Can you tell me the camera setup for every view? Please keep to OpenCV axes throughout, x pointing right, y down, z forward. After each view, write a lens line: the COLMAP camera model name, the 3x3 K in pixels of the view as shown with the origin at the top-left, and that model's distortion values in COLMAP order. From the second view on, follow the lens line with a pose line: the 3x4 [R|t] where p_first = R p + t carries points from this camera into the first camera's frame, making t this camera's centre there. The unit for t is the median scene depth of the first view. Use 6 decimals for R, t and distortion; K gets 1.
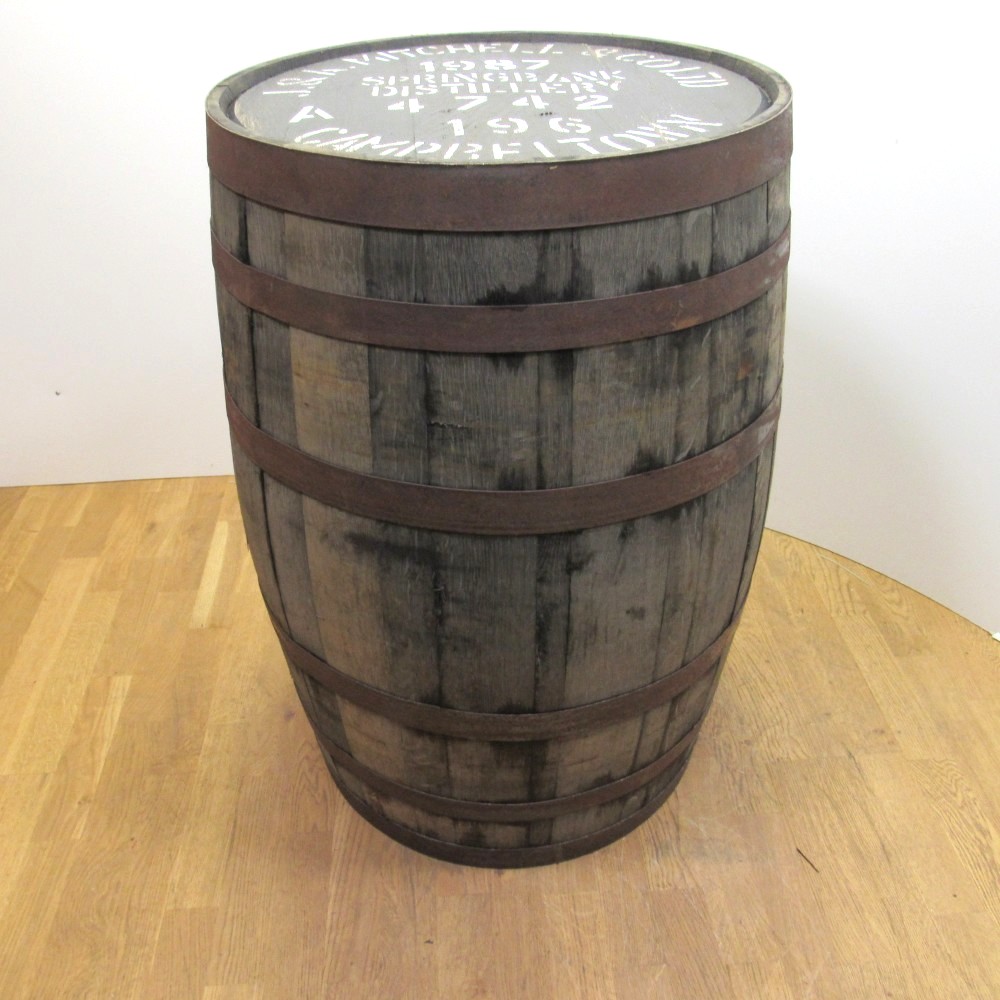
lens RADIAL K [[956.8, 0, 500.9], [0, 956.8, 497.5], [0, 0, 1]] dist [-0.026682, 0.000000]
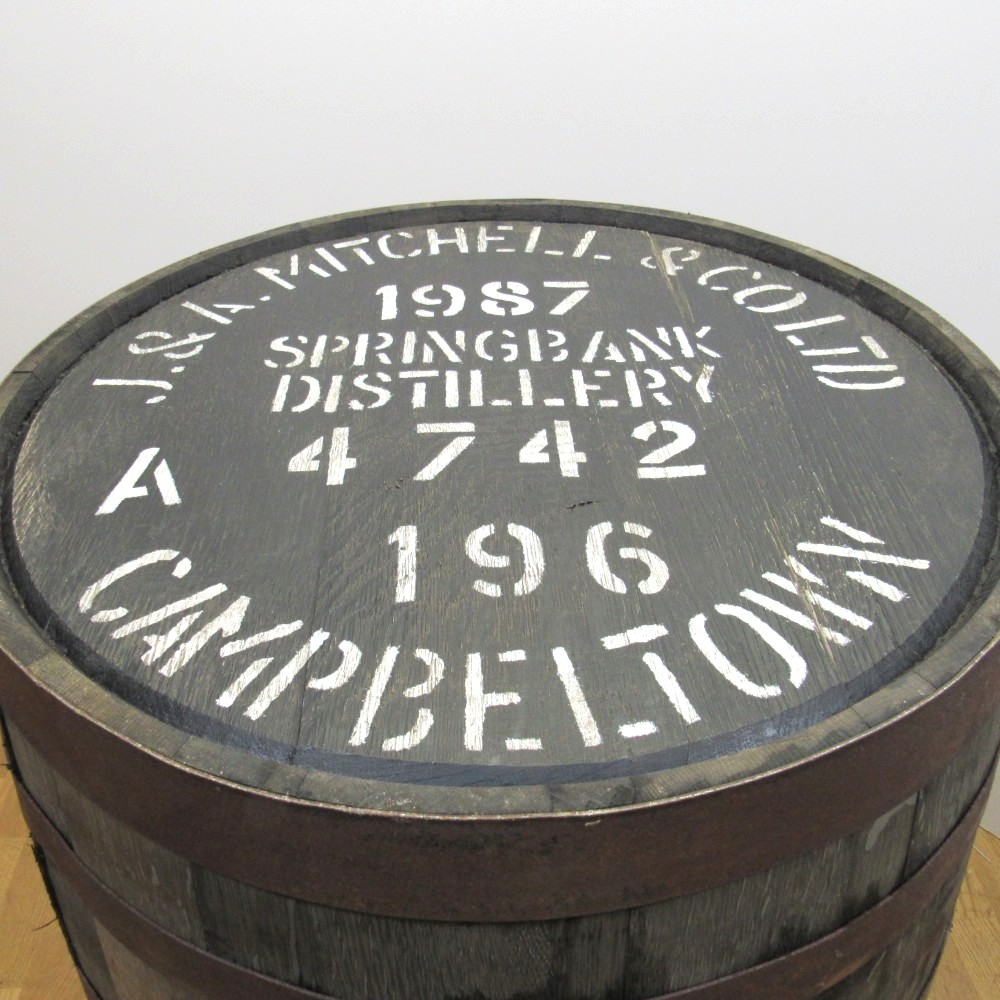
lens RADIAL K [[956.8, 0, 500.1], [0, 956.8, 497.5], [0, 0, 1]] dist [-0.026682, 0.000000]
pose [[0.999319, 0.021908, -0.029675, 0.018171], [-0.020835, 0.999136, 0.035968, -0.409823], [0.030437, -0.035326, 0.998912, 0.455551]]
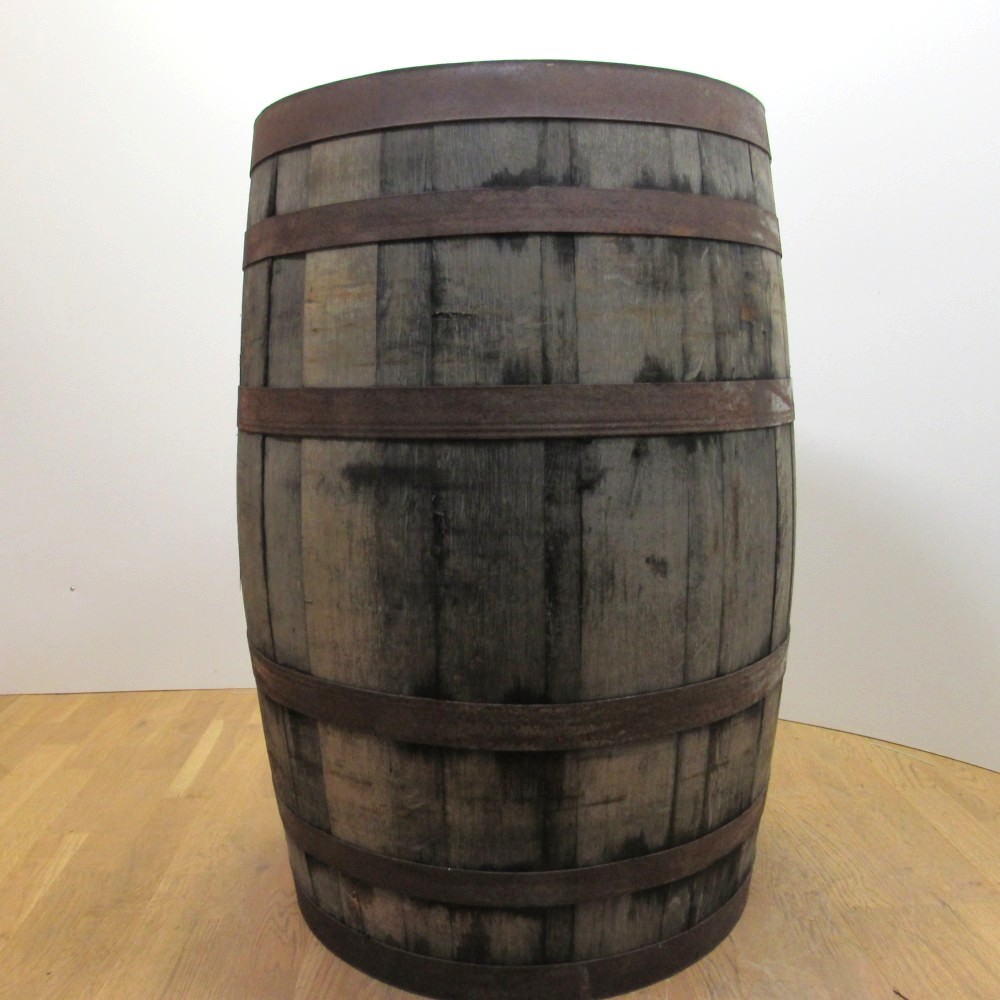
lens RADIAL K [[956.8, 0, 497.3], [0, 956.8, 499.0], [0, 0, 1]] dist [-0.026682, 0.000000]
pose [[0.999460, -0.002759, -0.032750, 0.022112], [-0.012178, 0.894453, -0.446996, 0.500619], [0.030527, 0.447153, 0.893936, 0.174595]]
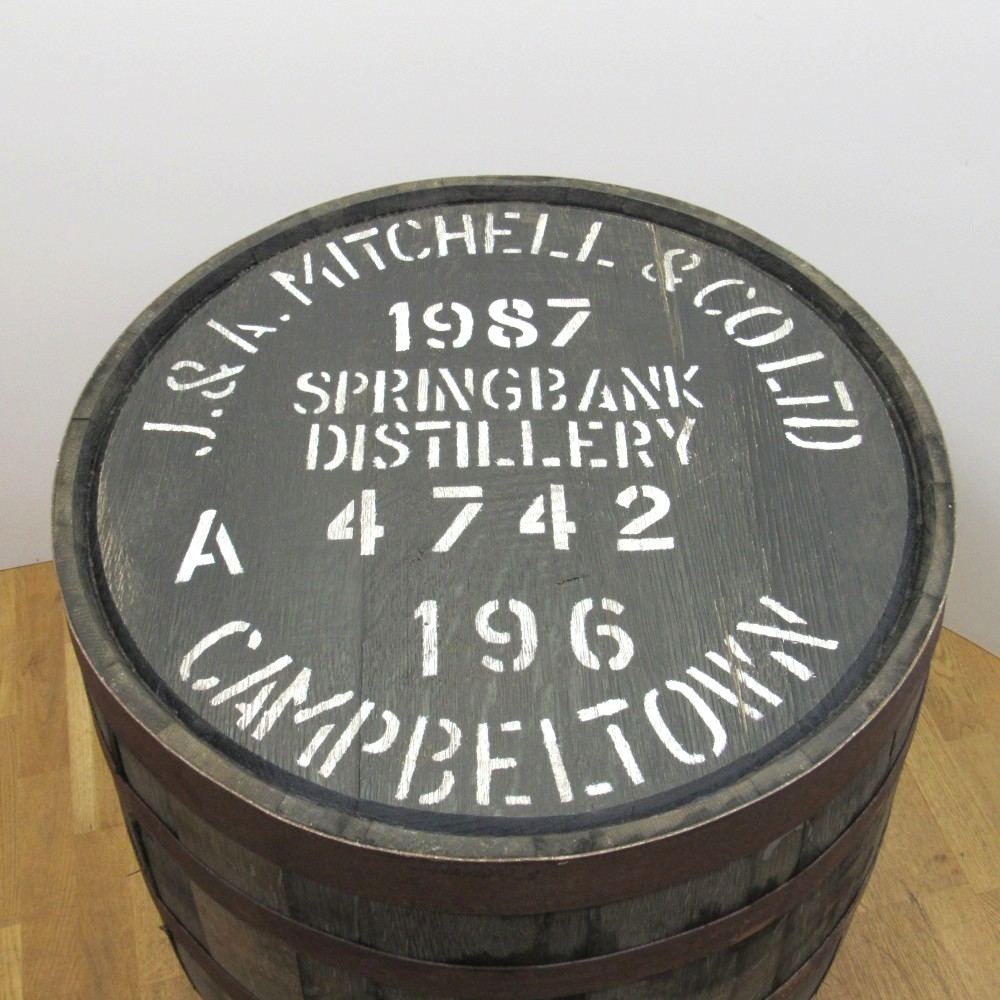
lens RADIAL K [[1207.5, 0, 502.7], [0, 1207.5, 496.0], [0, 0, 1]] dist [-0.043908, 0.000000]
pose [[0.998966, 0.039013, -0.023330, 0.018866], [-0.031850, 0.966914, 0.253107, -0.641278], [0.032433, -0.252102, 0.967157, 0.210700]]
